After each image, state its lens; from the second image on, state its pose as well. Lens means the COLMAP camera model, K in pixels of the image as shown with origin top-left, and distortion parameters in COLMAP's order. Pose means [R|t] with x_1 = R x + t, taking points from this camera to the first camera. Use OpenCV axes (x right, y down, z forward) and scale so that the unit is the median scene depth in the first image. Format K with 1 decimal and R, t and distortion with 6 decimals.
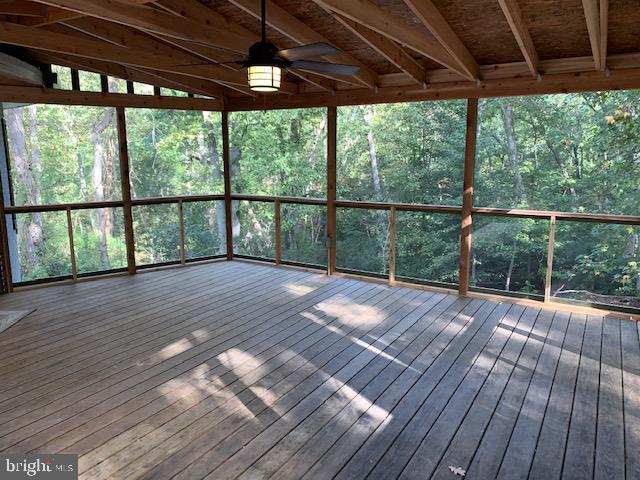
lens RADIAL K [[488.2, 0, 314.5], [0, 488.2, 238.4], [0, 0, 1]] dist [0.043693, -0.030690]
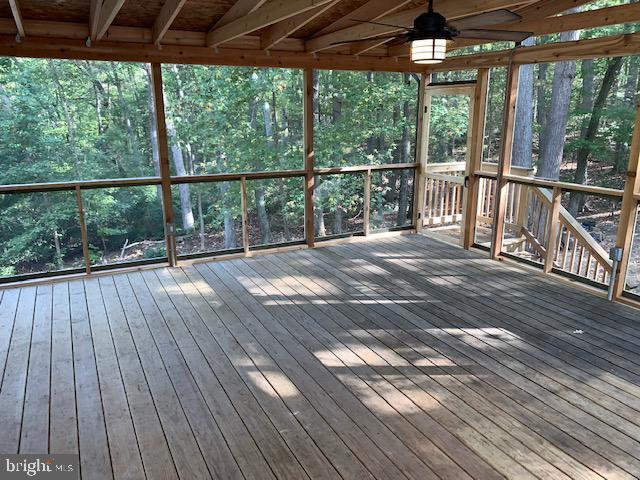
lens RADIAL K [[488.2, 0, 317.7], [0, 488.2, 235.1], [0, 0, 1]] dist [0.043693, -0.030690]
pose [[0.528705, -0.208918, 0.822693, -0.774876], [0.145016, 0.977219, 0.154964, -0.107139], [-0.836326, 0.037373, 0.546957, 0.469556]]
